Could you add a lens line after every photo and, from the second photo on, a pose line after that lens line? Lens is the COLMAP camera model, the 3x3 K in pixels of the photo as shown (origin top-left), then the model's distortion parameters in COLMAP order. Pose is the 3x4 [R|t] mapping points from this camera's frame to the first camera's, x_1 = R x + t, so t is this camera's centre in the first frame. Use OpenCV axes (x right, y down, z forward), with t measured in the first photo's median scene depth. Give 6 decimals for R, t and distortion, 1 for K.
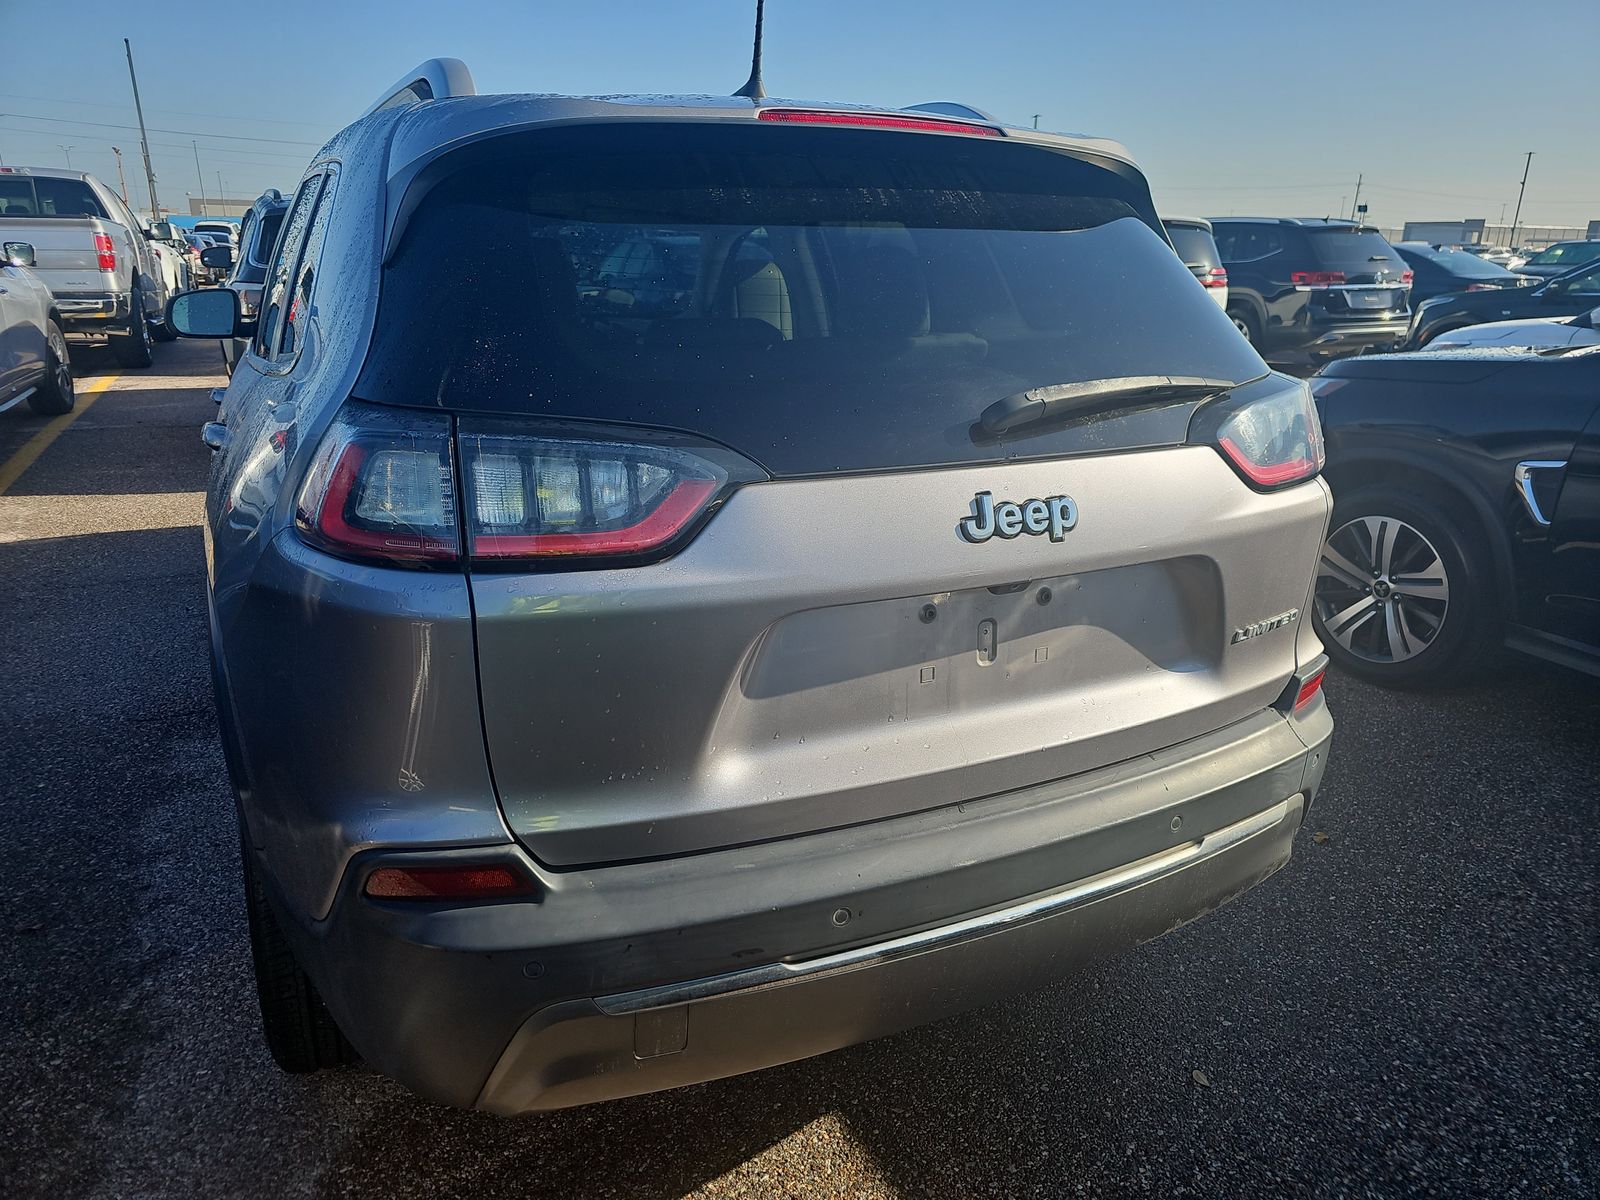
lens RADIAL K [[1128.2, 0, 800.4], [0, 1128.2, 627.9], [0, 0, 1]] dist [0.037218, -0.033345]
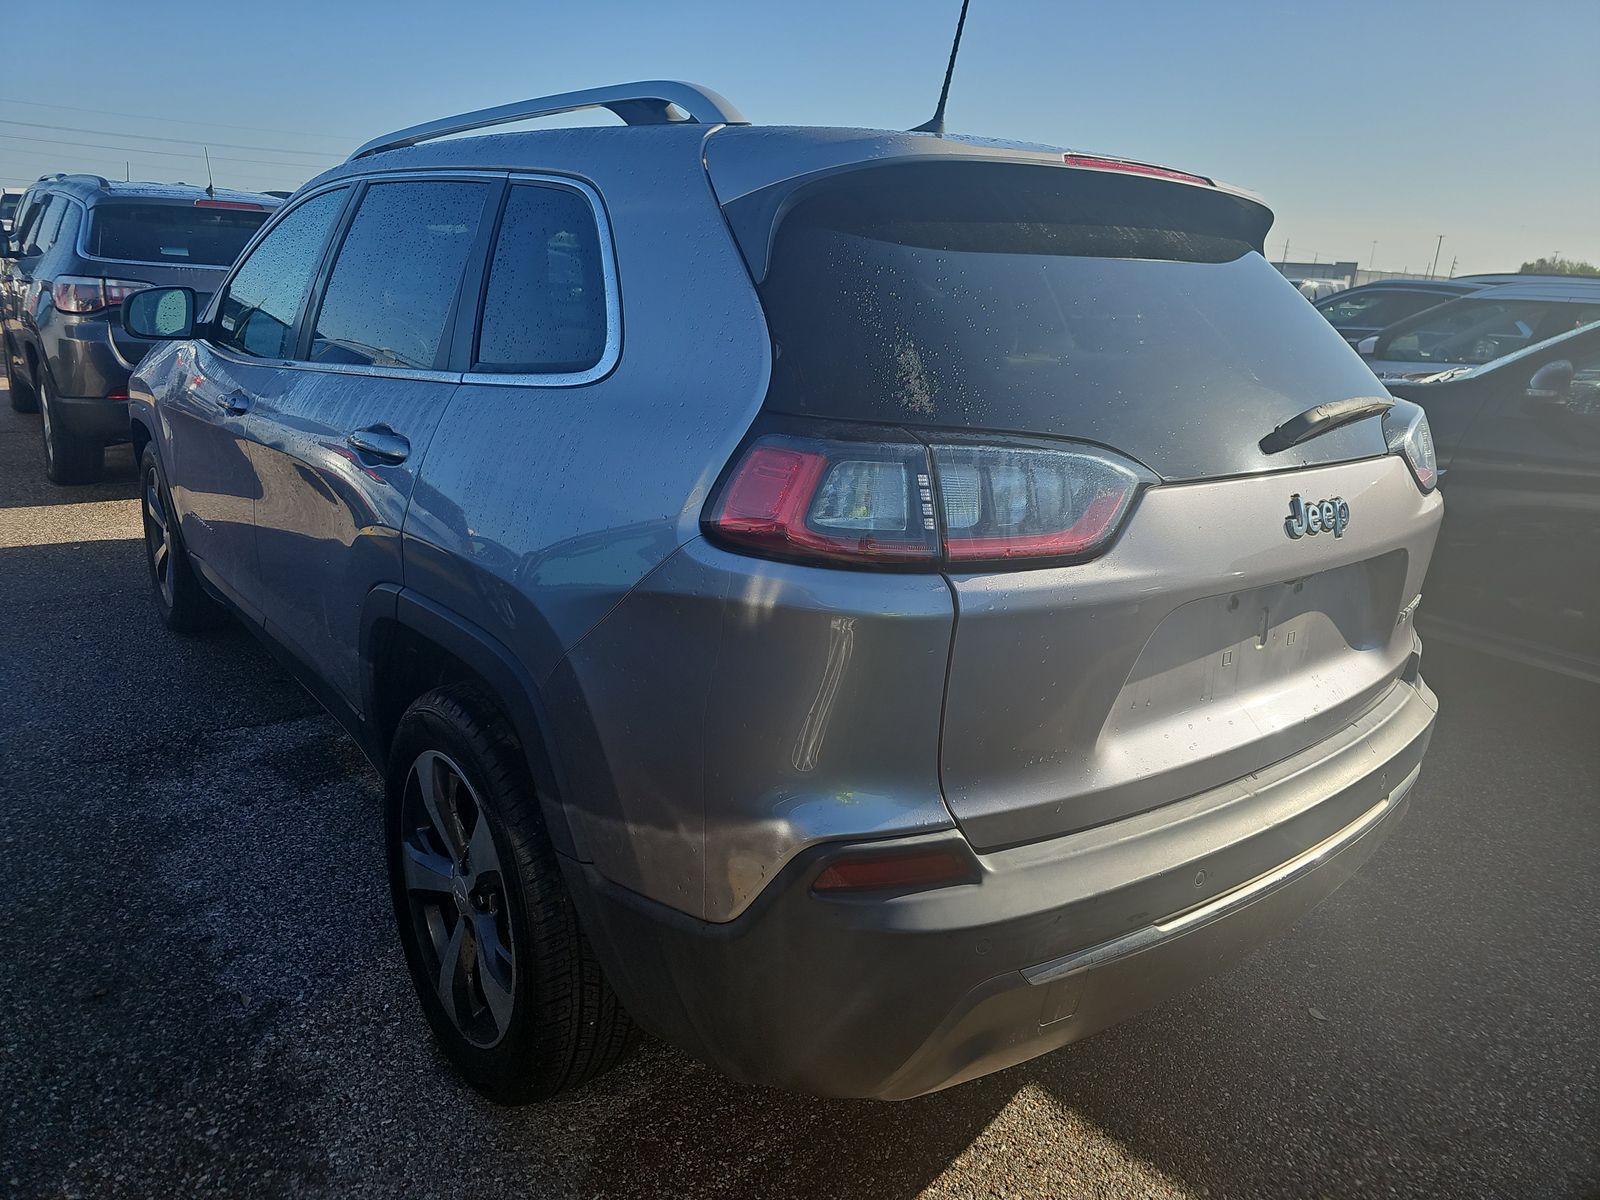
lens RADIAL K [[1135.2, 0, 798.1], [0, 1135.2, 598.9], [0, 0, 1]] dist [0.033328, -0.029938]
pose [[0.974755, -0.027501, 0.221578, -0.436013], [0.035338, 0.998879, -0.031481, 0.002806], [-0.220464, 0.038517, 0.974634, -0.008295]]
